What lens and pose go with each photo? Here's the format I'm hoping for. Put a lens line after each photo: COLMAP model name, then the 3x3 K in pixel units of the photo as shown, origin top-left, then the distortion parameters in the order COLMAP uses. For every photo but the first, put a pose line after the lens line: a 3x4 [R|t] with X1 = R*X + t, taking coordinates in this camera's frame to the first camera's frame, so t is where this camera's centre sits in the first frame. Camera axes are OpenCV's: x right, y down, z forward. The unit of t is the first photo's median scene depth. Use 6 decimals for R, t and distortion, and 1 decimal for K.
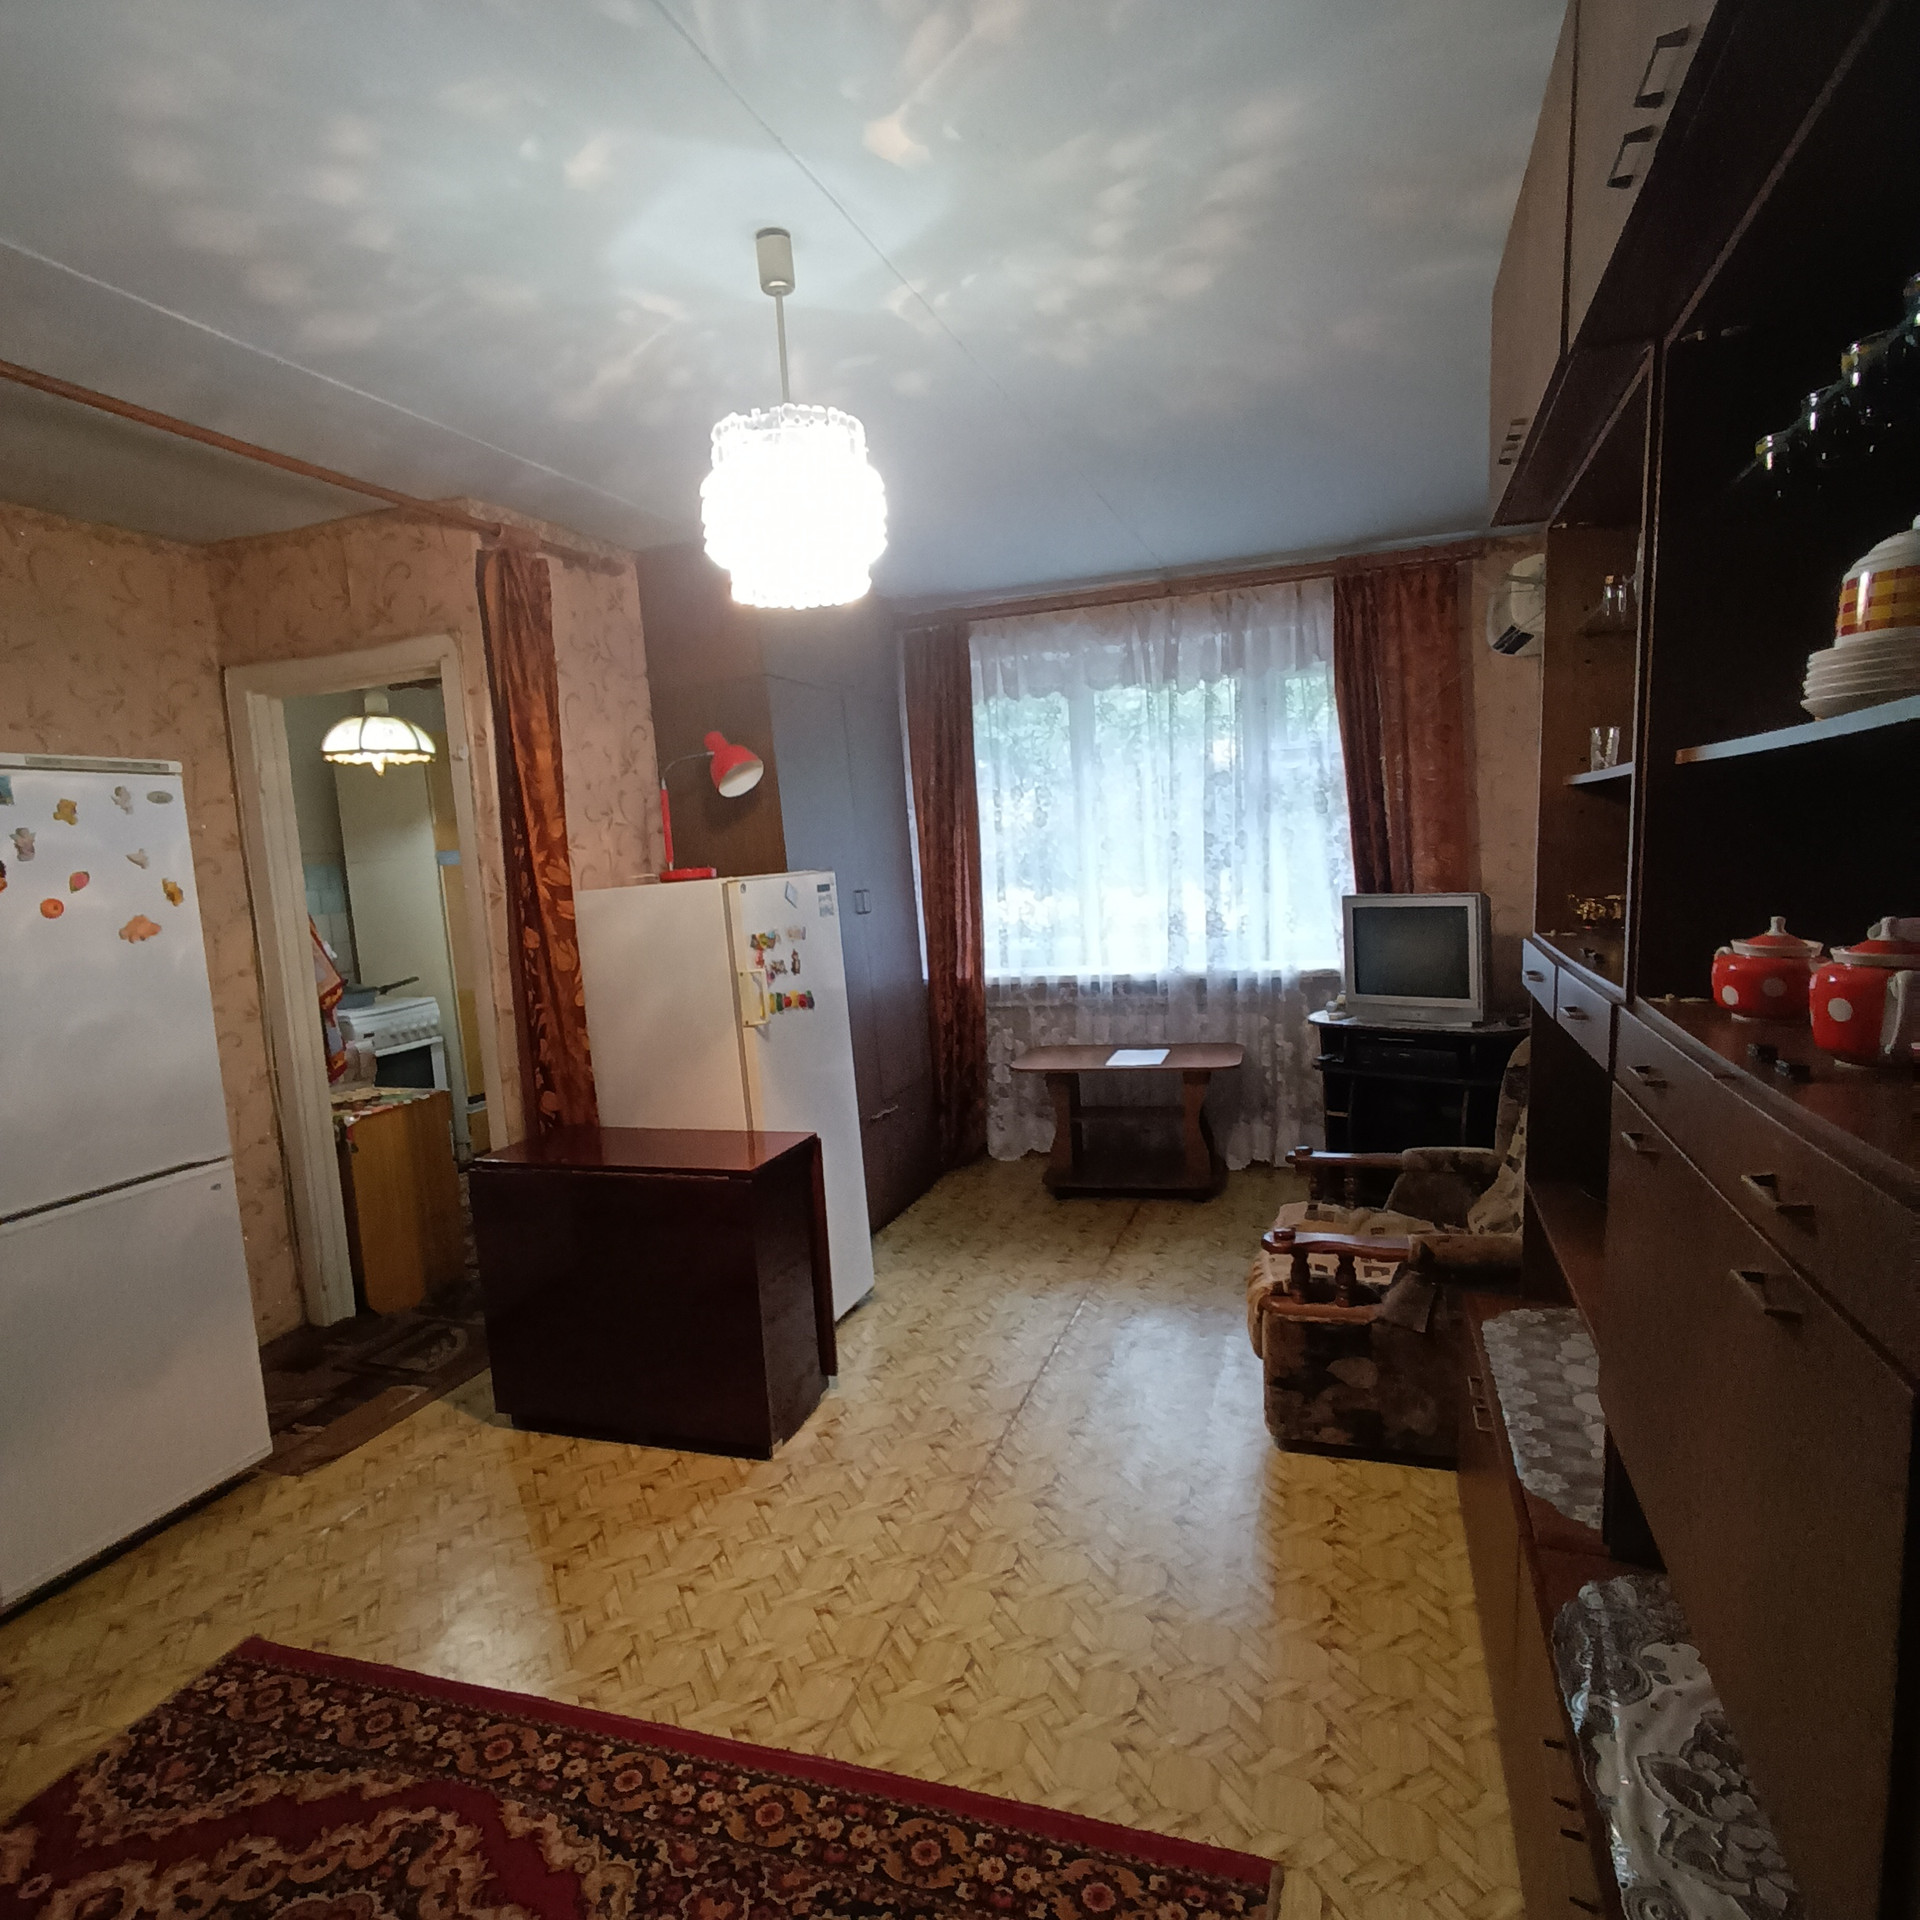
lens RADIAL K [[1164.6, 0, 958.8], [0, 1164.6, 968.8], [0, 0, 1]] dist [-0.036343, 0.037873]
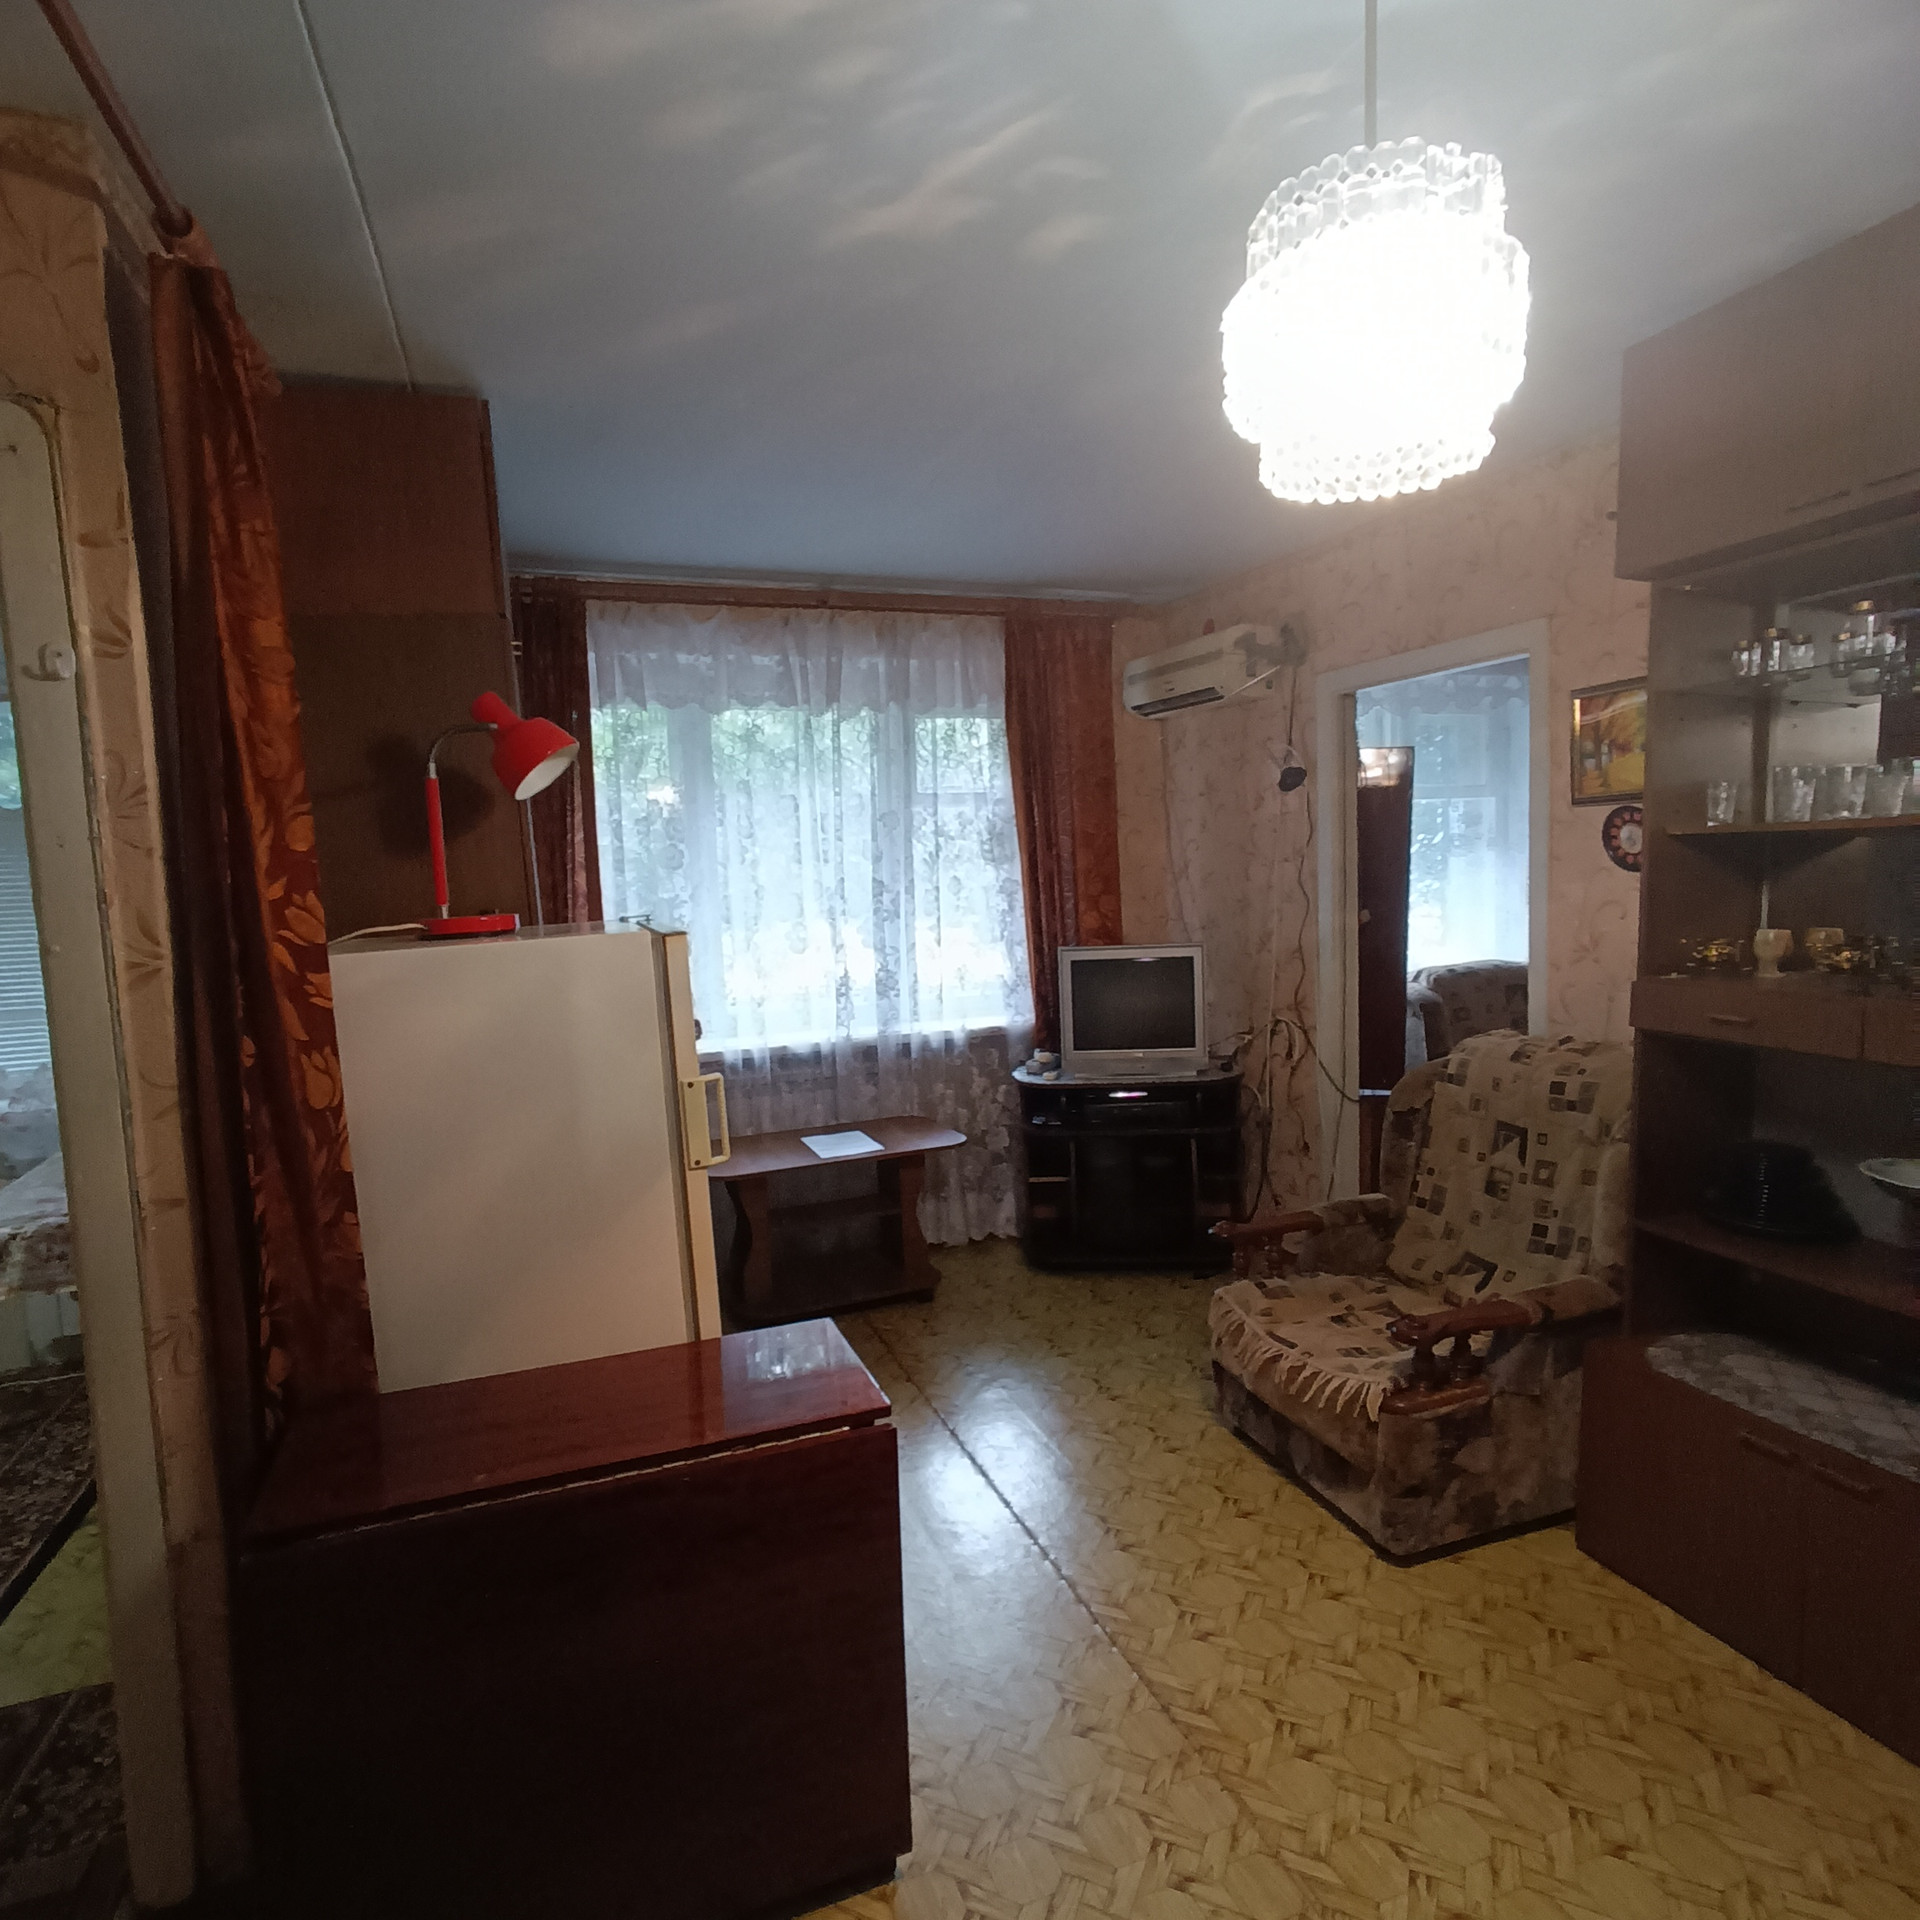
lens RADIAL K [[1164.6, 0, 958.8], [0, 1164.6, 968.8], [0, 0, 1]] dist [-0.036343, 0.037873]
pose [[0.778468, -0.023757, 0.627234, -0.438204], [0.055126, 0.998010, -0.030617, -0.028356], [-0.625259, 0.058411, 0.778229, 0.409624]]
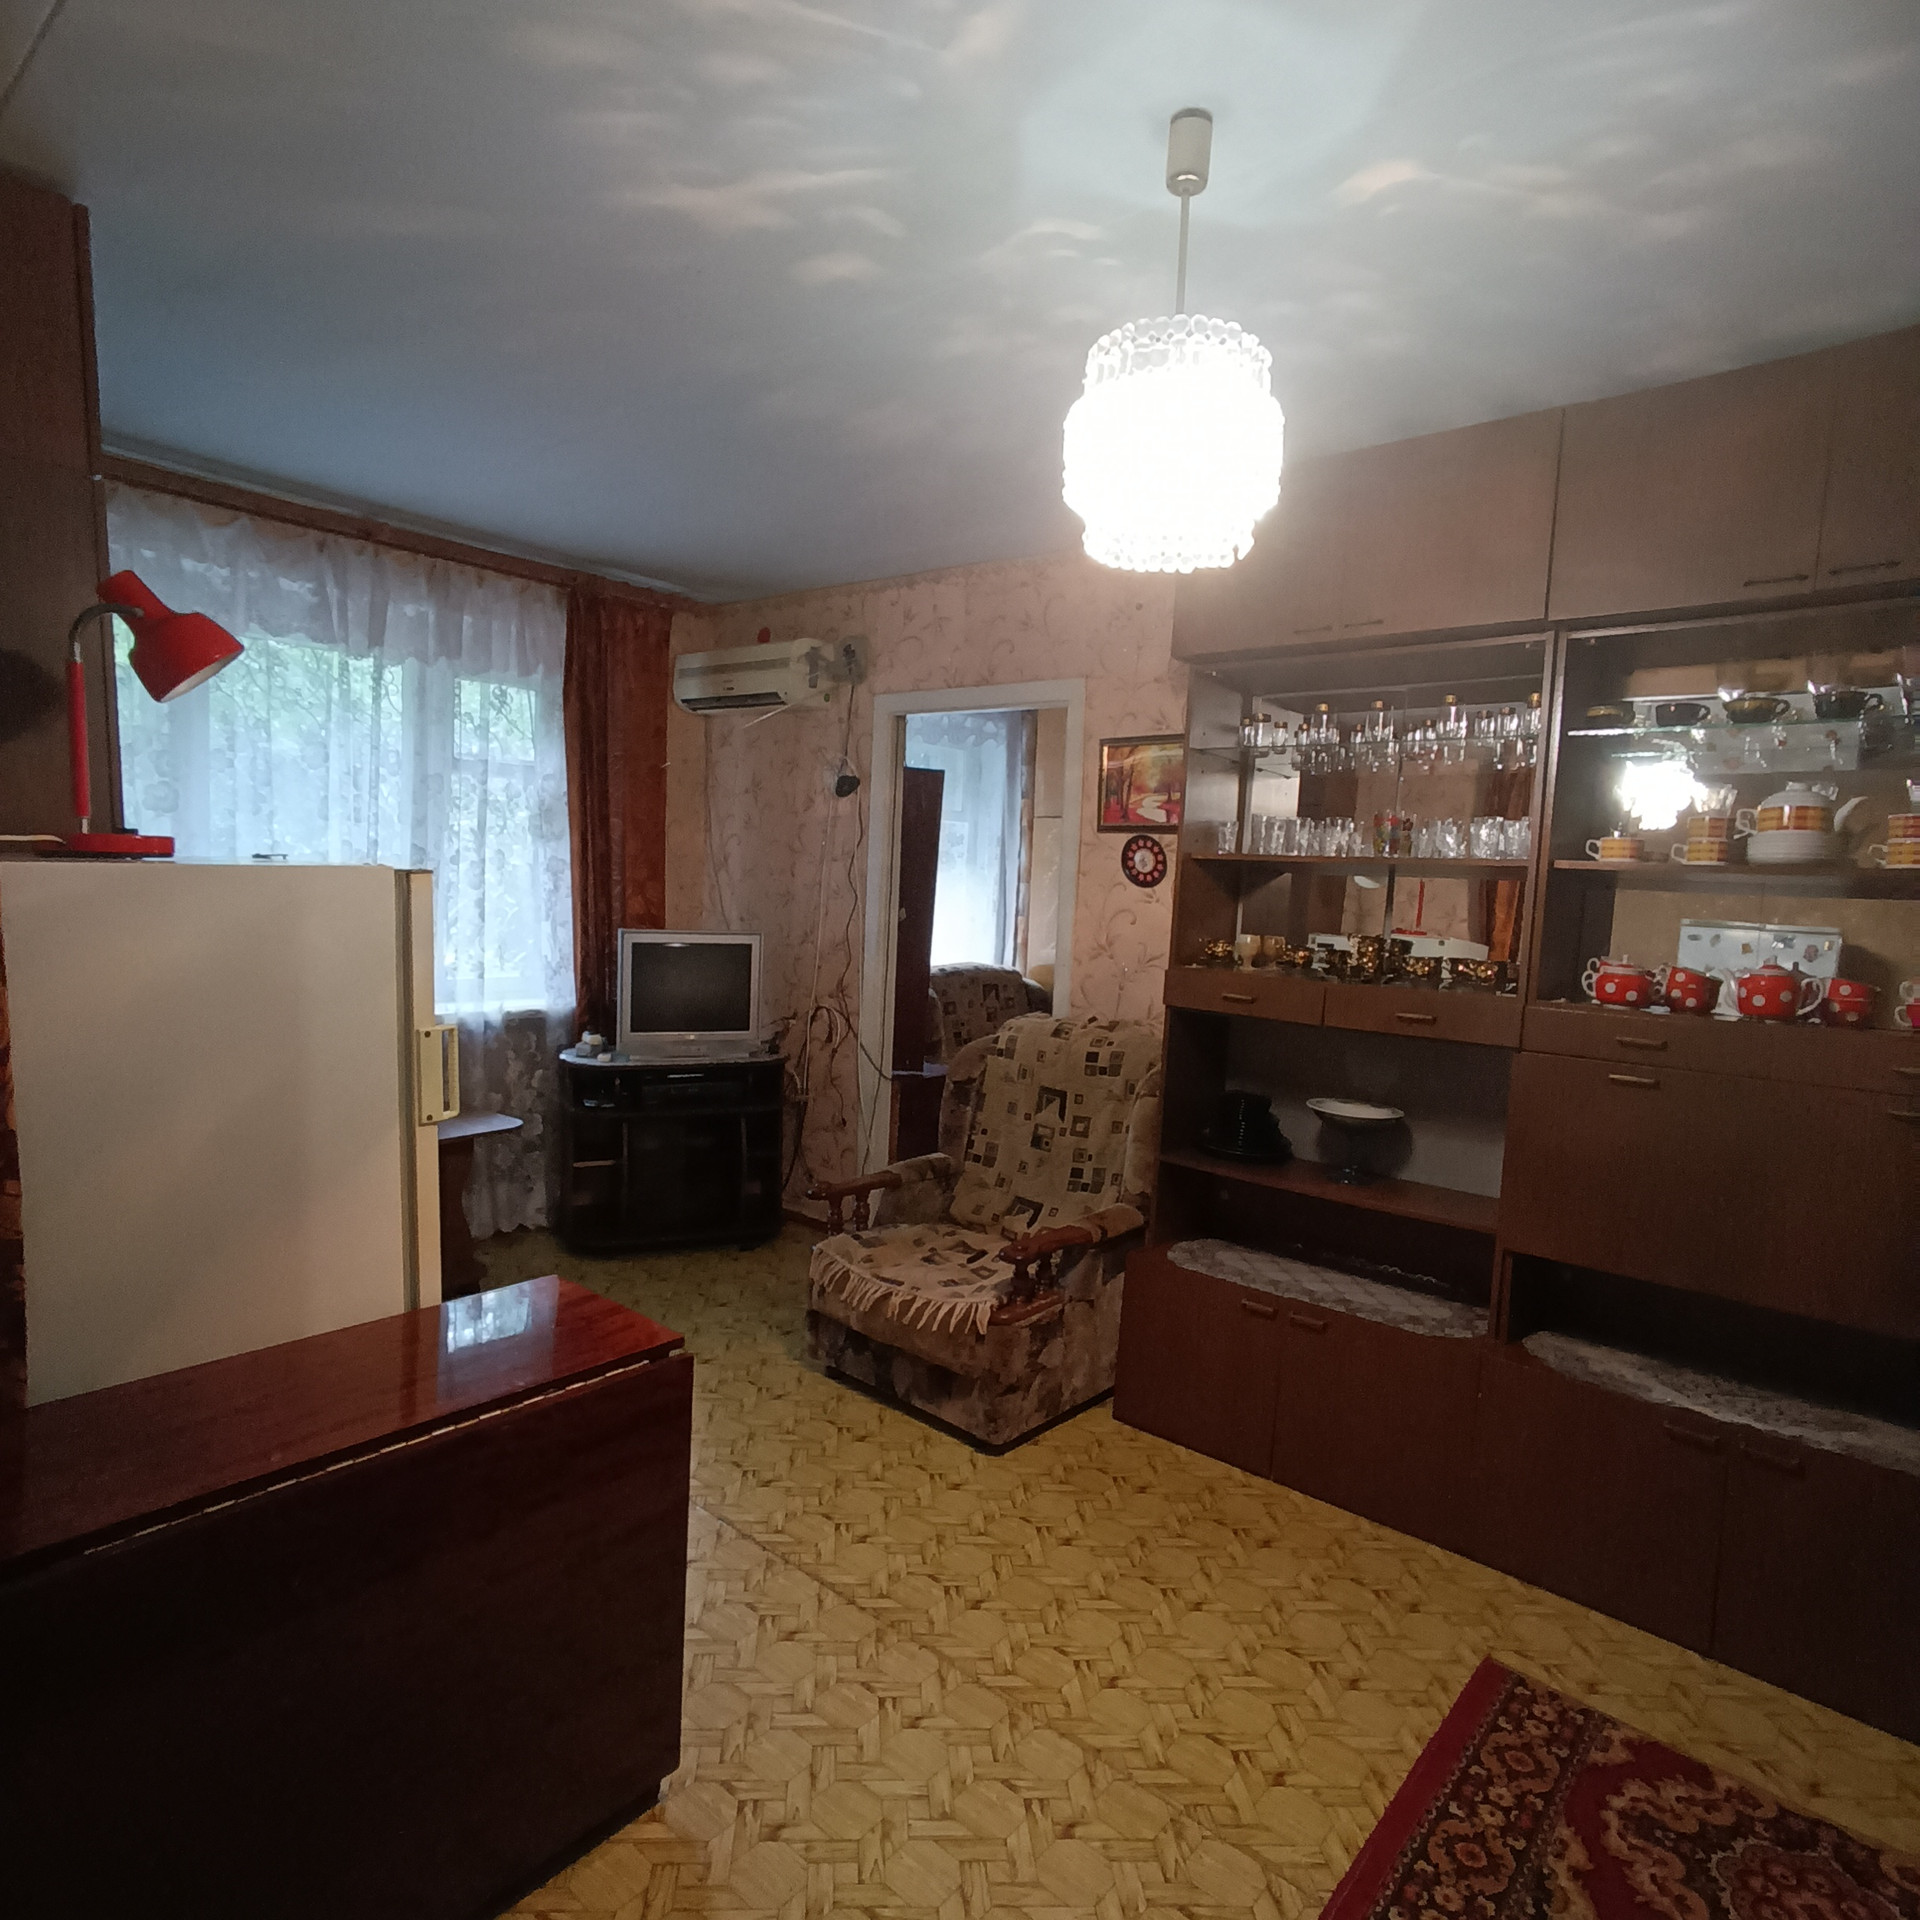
lens RADIAL K [[1165.3, 0, 954.6], [0, 1165.3, 968.1], [0, 0, 1]] dist [-0.031327, 0.036179]
pose [[0.374680, 0.004221, 0.927145, -0.593092], [0.030363, 0.999397, -0.016820, -0.009614], [-0.926657, 0.034453, 0.374326, 0.516447]]
